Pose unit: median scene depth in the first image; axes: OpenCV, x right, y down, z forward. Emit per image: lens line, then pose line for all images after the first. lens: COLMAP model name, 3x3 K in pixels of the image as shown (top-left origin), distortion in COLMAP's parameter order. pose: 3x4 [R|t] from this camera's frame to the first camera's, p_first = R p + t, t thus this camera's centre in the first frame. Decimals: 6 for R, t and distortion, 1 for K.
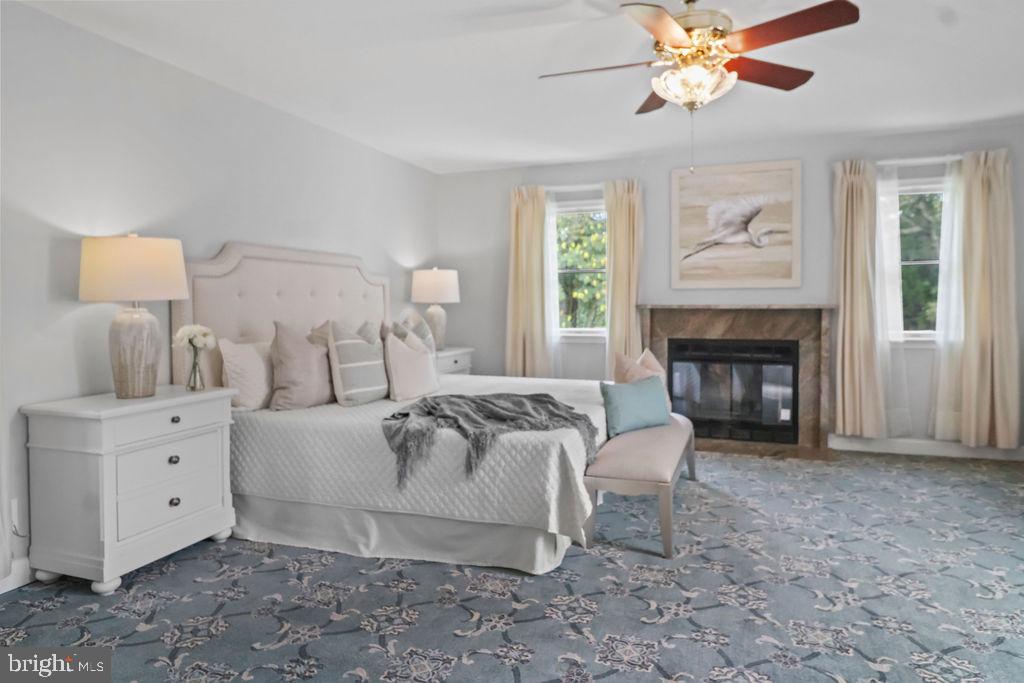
lens RADIAL K [[620.3, 0, 531.4], [0, 620.3, 309.1], [0, 0, 1]] dist [0.003860, -0.007608]
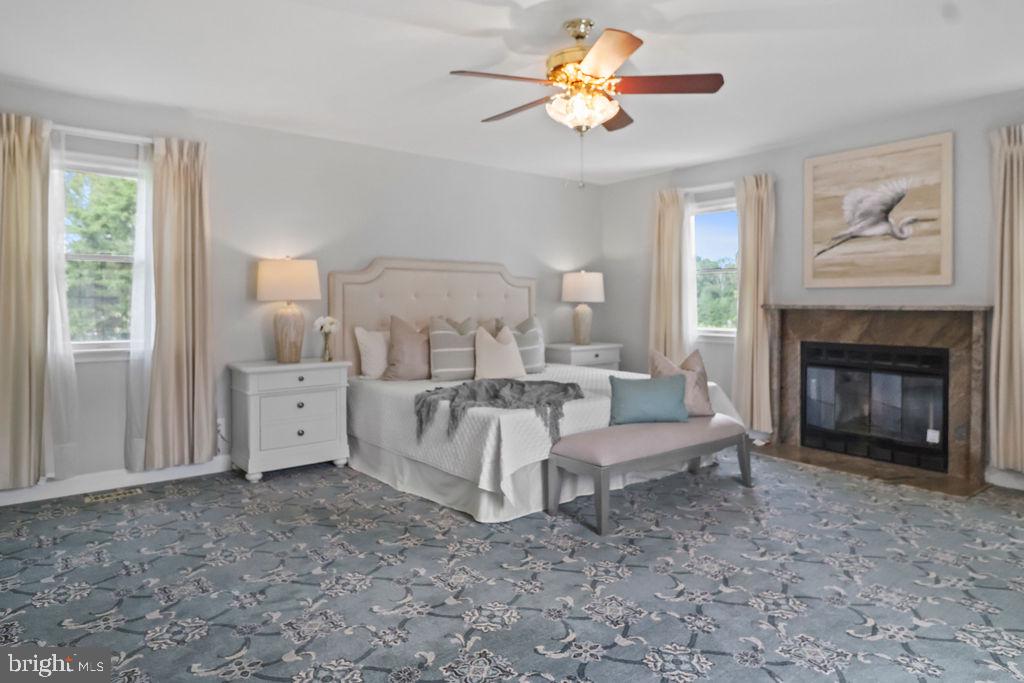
lens RADIAL K [[620.3, 0, 531.7], [0, 620.3, 306.6], [0, 0, 1]] dist [0.003860, -0.007608]
pose [[0.854101, 0.007326, -0.520056, 0.587064], [-0.008230, 0.999966, 0.000570, -0.003229], [0.520042, 0.003793, 0.854132, -0.005296]]
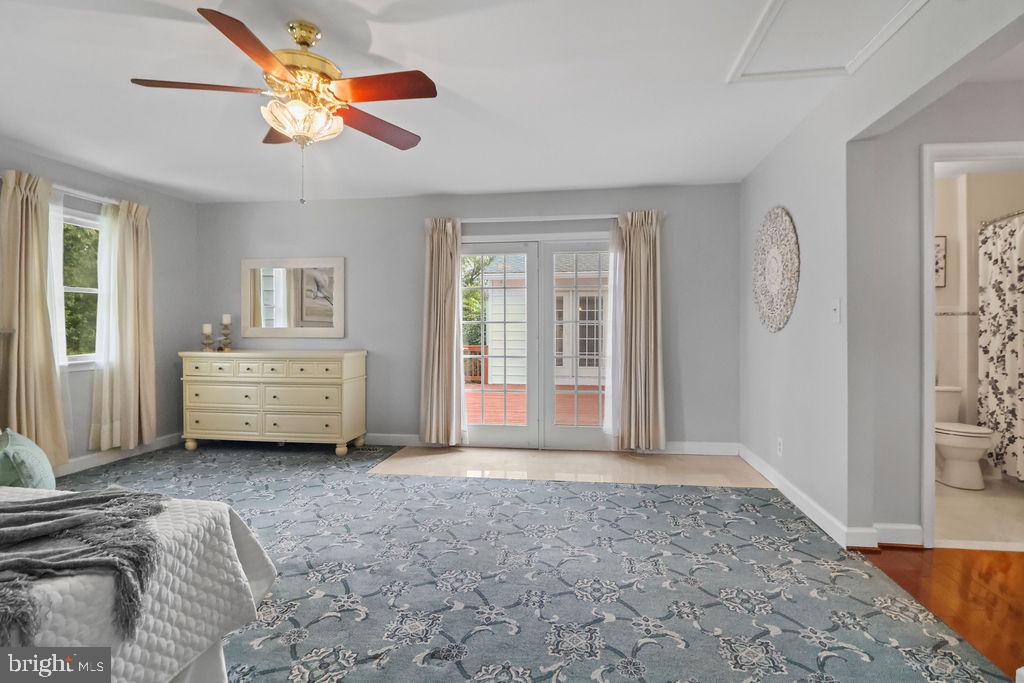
lens RADIAL K [[492.4, 0, 518.0], [0, 492.4, 335.3], [0, 0, 1]] dist [-0.010029, -0.009577]
pose [[-0.199183, -0.003916, 0.979955, -0.484257], [0.005693, 0.999971, 0.005153, 0.003762], [-0.979946, 0.006605, -0.199155, 0.617176]]
